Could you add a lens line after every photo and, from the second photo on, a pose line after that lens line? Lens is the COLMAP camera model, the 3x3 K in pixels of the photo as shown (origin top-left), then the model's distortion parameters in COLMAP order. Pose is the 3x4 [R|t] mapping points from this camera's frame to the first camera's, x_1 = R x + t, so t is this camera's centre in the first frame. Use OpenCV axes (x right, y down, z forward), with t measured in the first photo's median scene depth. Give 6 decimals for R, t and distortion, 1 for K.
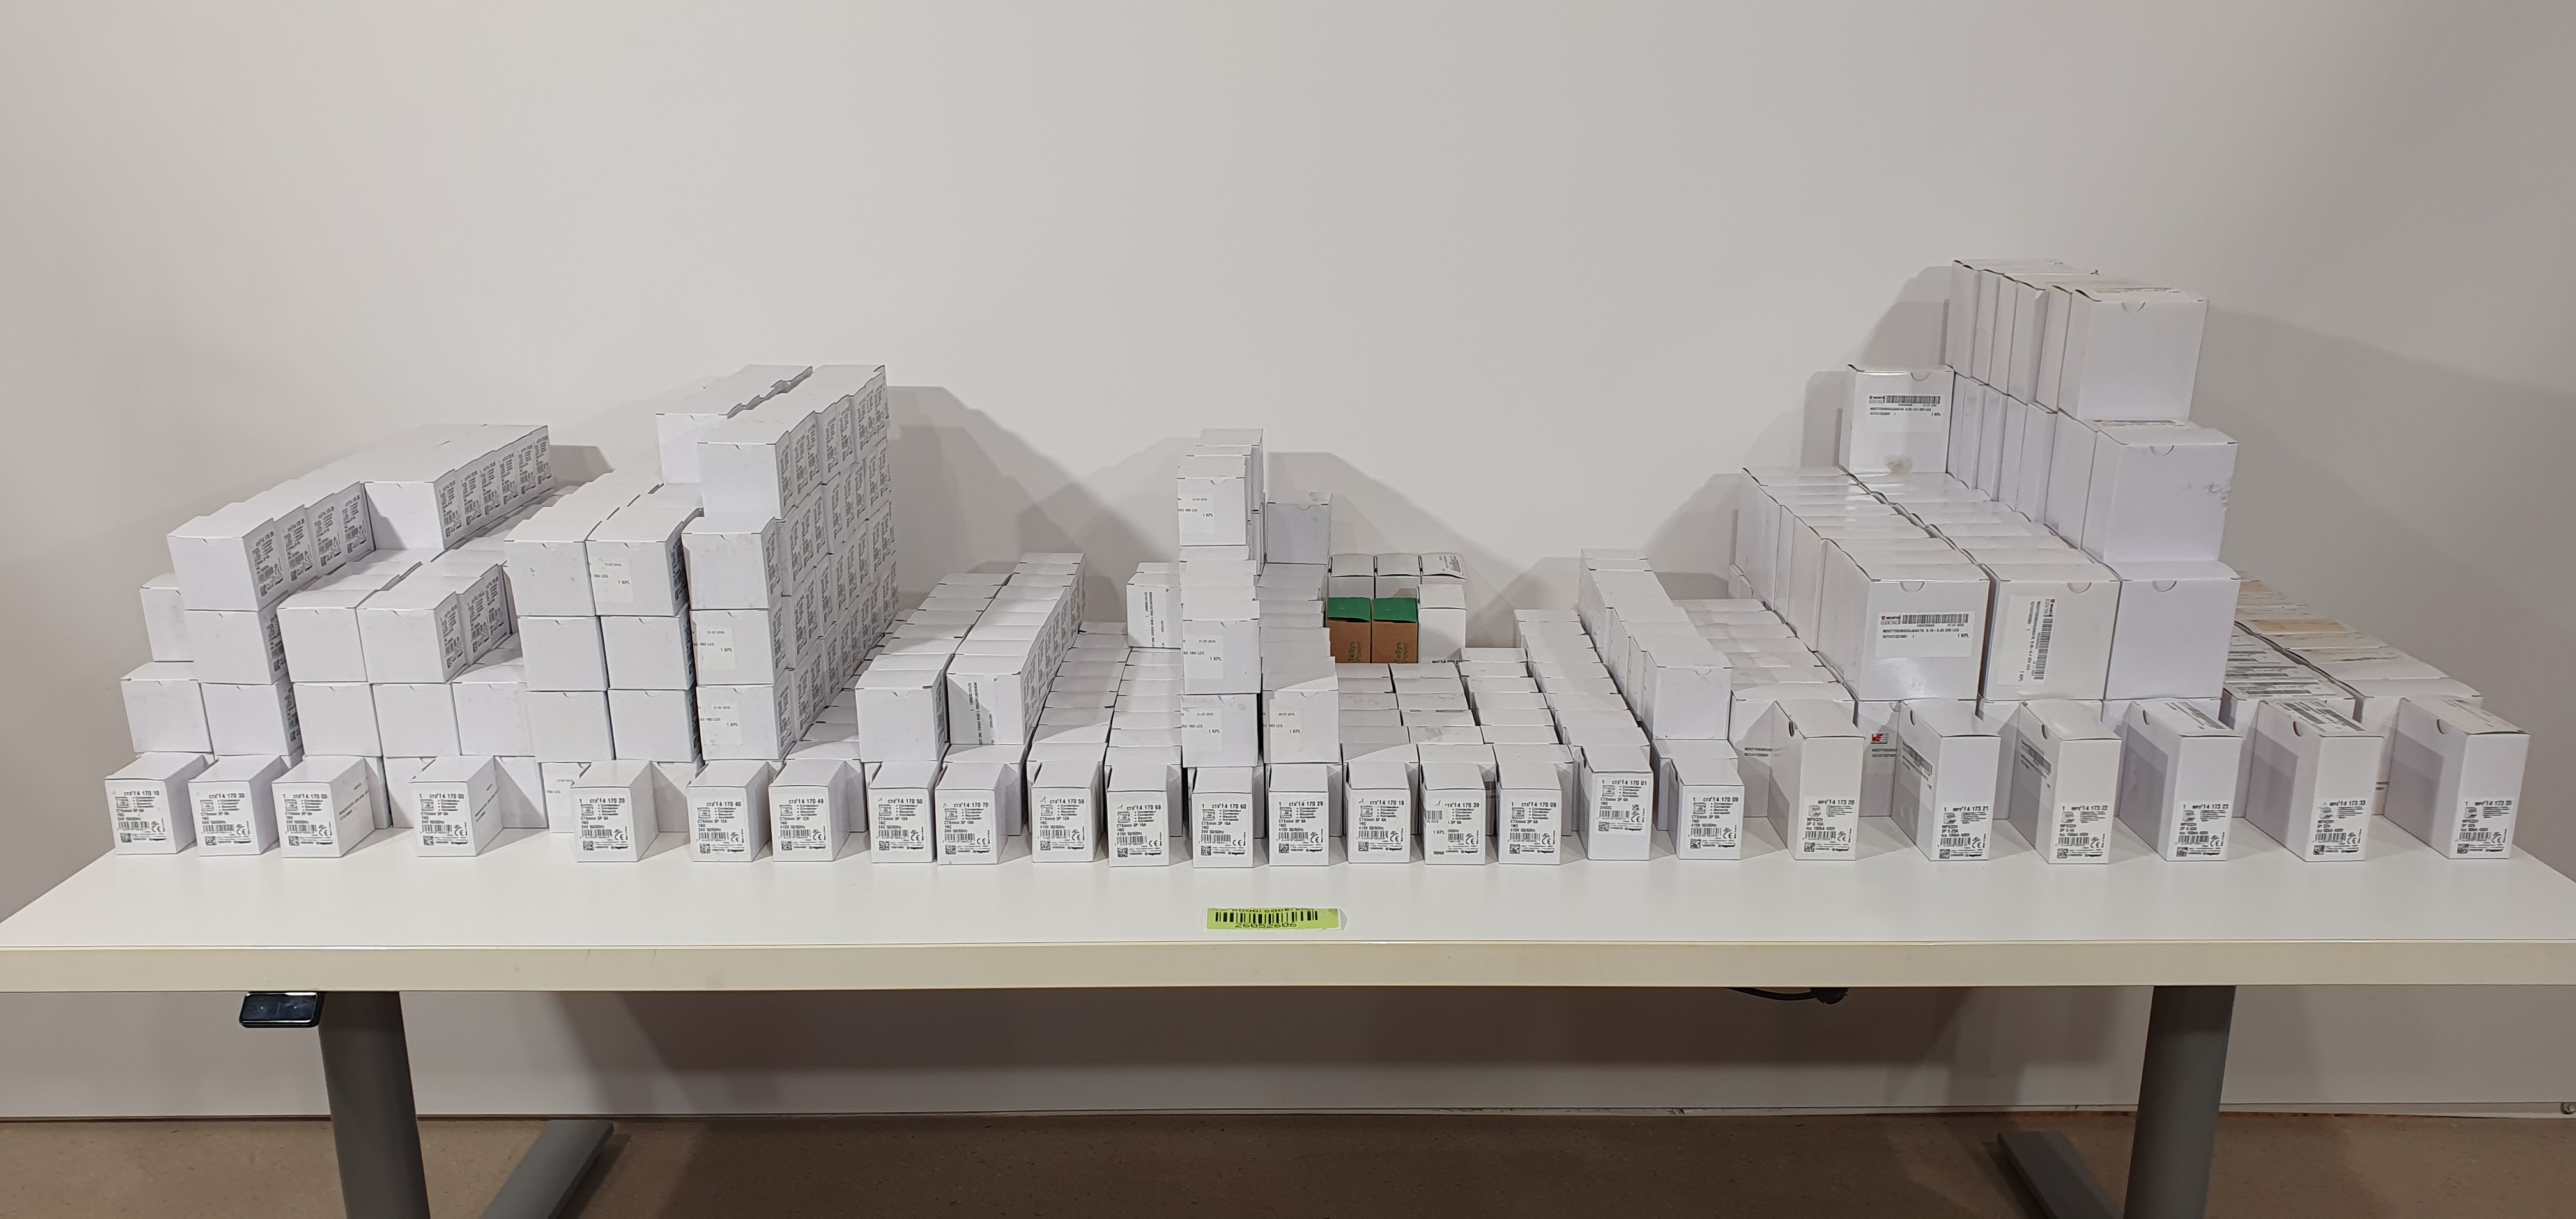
lens RADIAL K [[1881.7, 0, 1288.0], [0, 1881.7, 609.5], [0, 0, 1]] dist [0.006190, 0.004644]
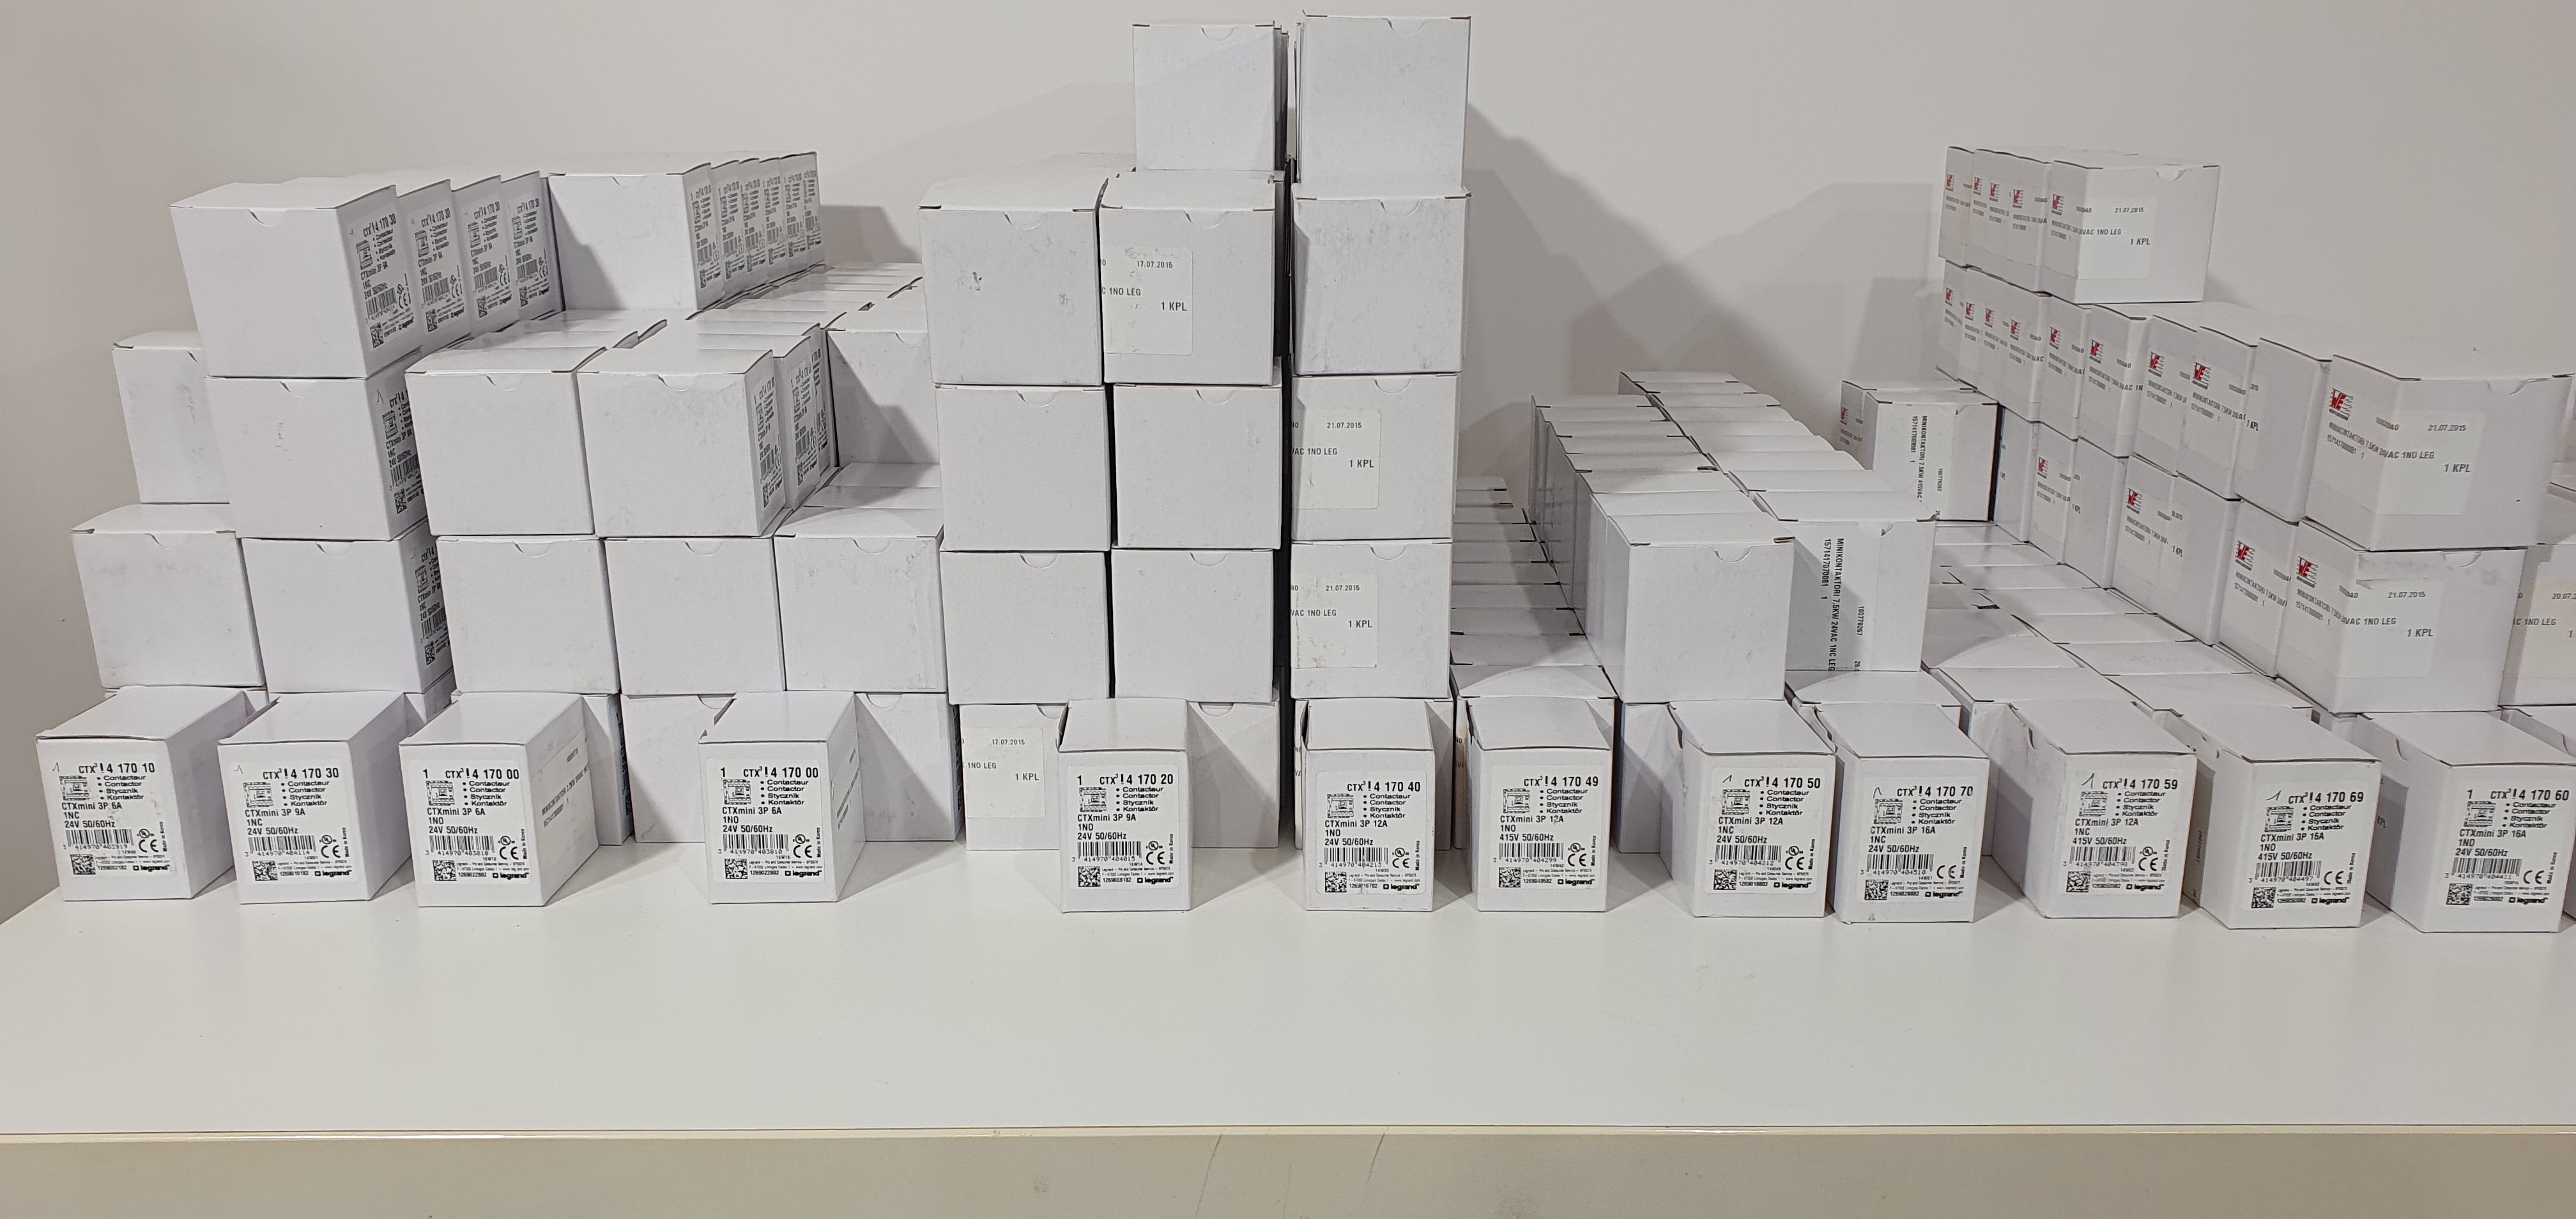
lens RADIAL K [[1906.1, 0, 1288.0], [0, 1906.1, 609.5], [0, 0, 1]] dist [0.076653, -0.100079]
pose [[0.999992, -0.001070, -0.003952, -0.312220], [0.001068, 0.999999, -0.000452, 0.057834], [0.003953, 0.000448, 0.999992, 0.516905]]
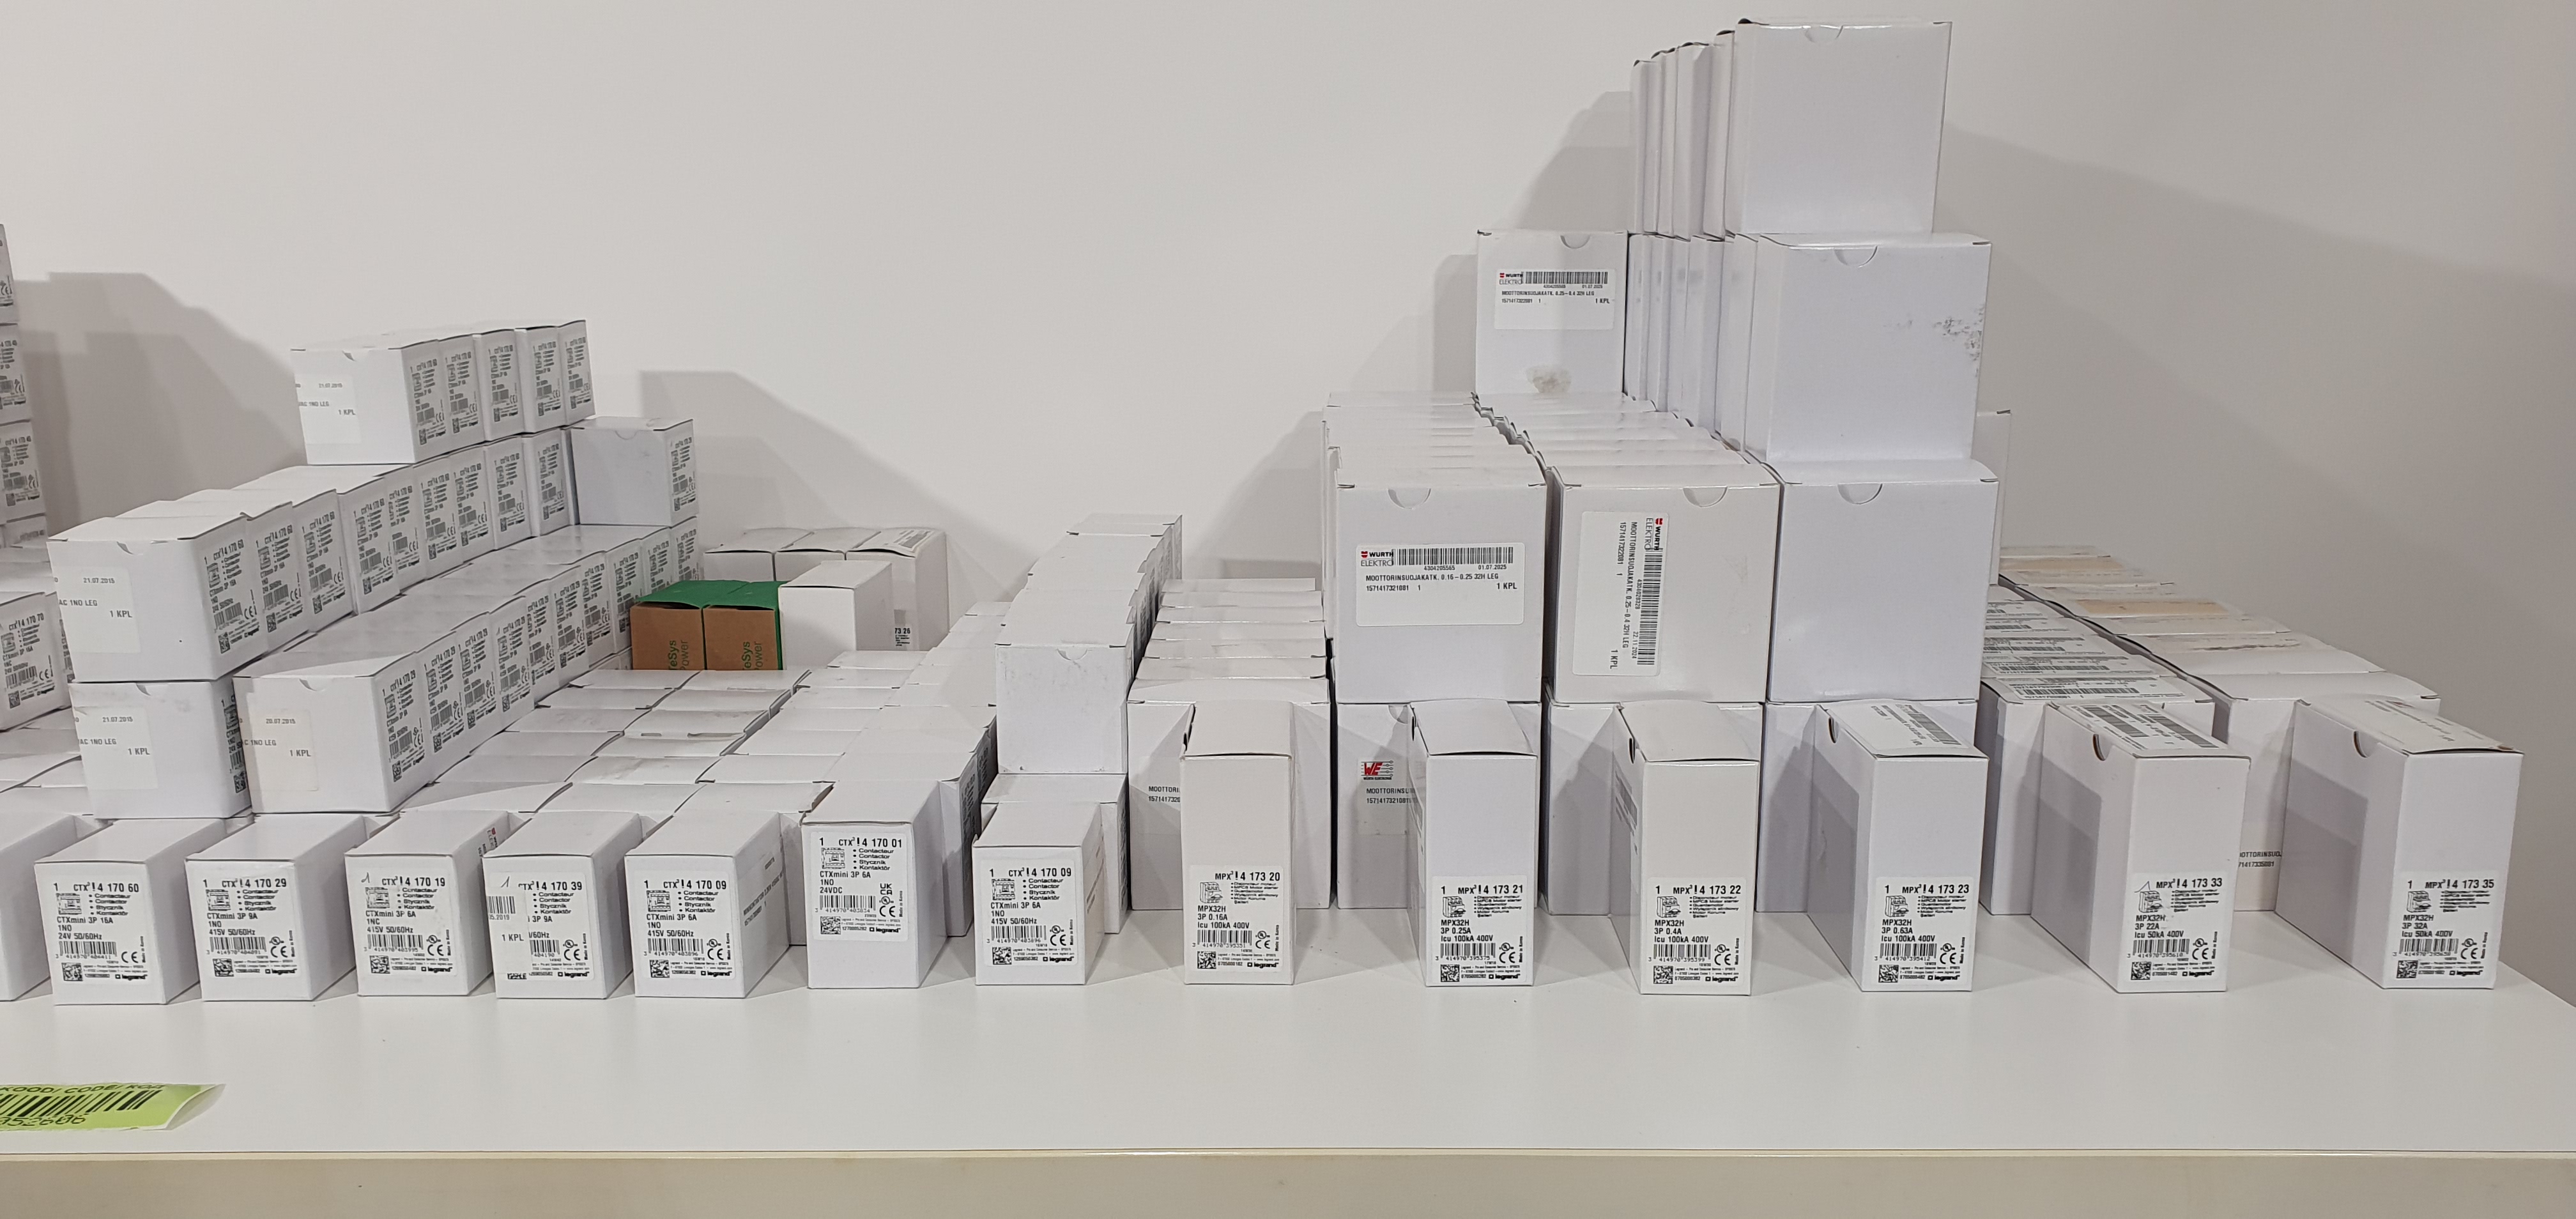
lens RADIAL K [[1861.7, 0, 1286.4], [0, 1861.7, 642.9], [0, 0, 1]] dist [0.138812, -0.242472]
pose [[0.999999, 0.000976, 0.000958, 0.292083], [-0.000933, 0.999010, -0.044482, 0.056208], [-0.001000, 0.044481, 0.999010, 0.439908]]
